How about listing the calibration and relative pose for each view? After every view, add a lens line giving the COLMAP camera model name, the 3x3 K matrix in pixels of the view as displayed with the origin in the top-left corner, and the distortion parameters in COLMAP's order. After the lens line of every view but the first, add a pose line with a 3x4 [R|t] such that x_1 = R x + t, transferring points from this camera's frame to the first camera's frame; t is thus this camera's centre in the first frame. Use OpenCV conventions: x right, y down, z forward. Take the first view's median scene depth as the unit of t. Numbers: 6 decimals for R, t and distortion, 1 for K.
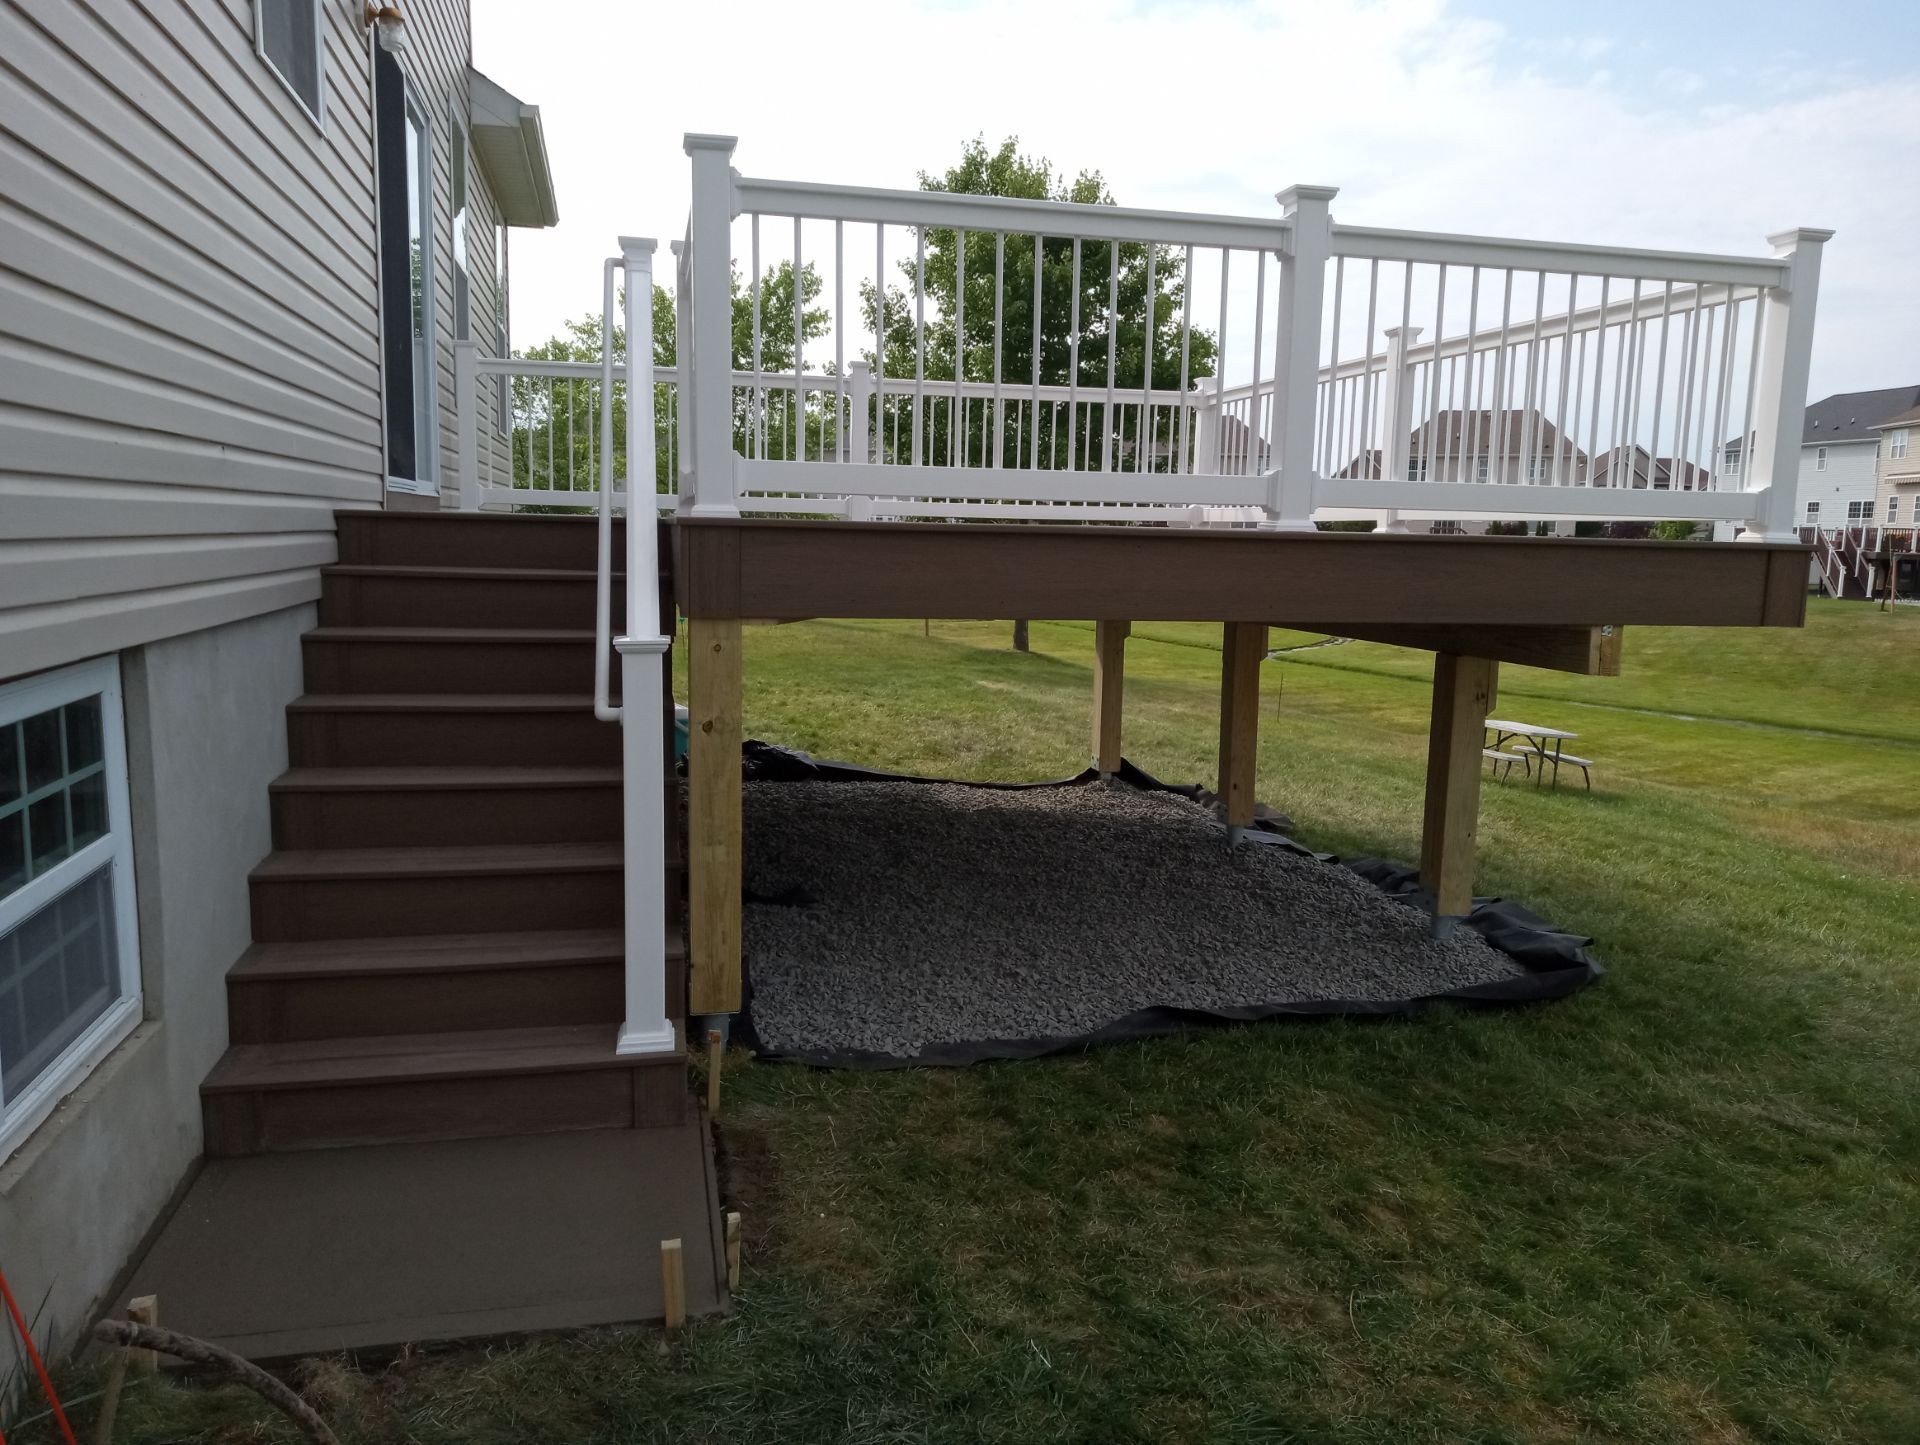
lens RADIAL K [[1419.0, 0, 960.0], [0, 1419.0, 722.5], [0, 0, 1]] dist [0.041961, -0.055795]
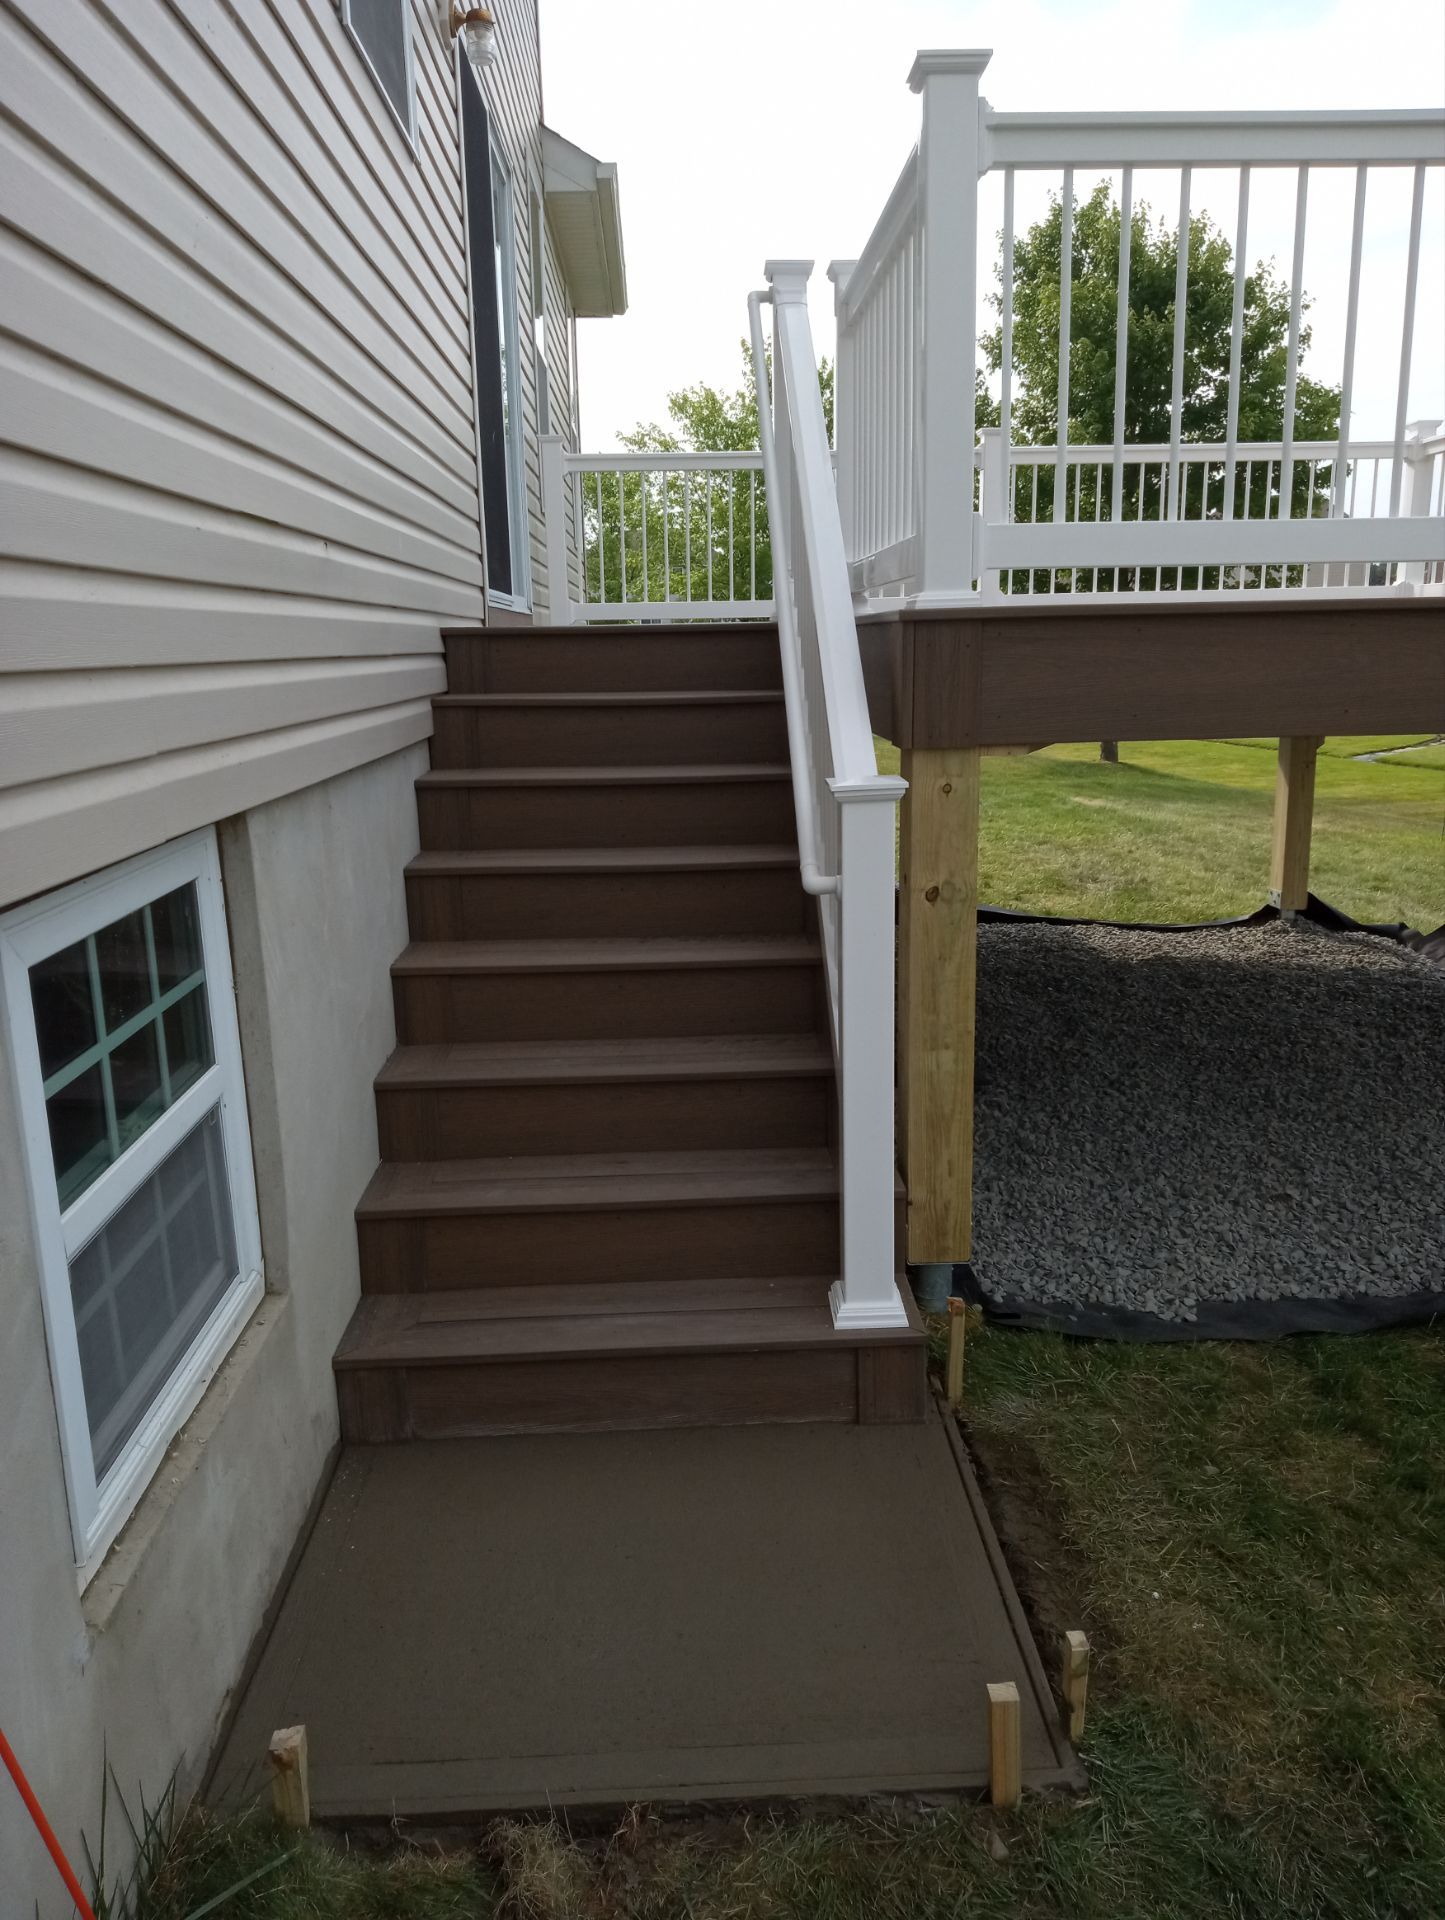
lens RADIAL K [[1412.1, 0, 722.5], [0, 1412.1, 960.0], [0, 0, 1]] dist [0.039116, -0.077409]
pose [[0.981825, -0.000691, -0.189787, -0.132635], [0.017123, 0.996238, 0.084955, -0.025441], [0.189014, -0.086661, 0.978143, 0.225965]]
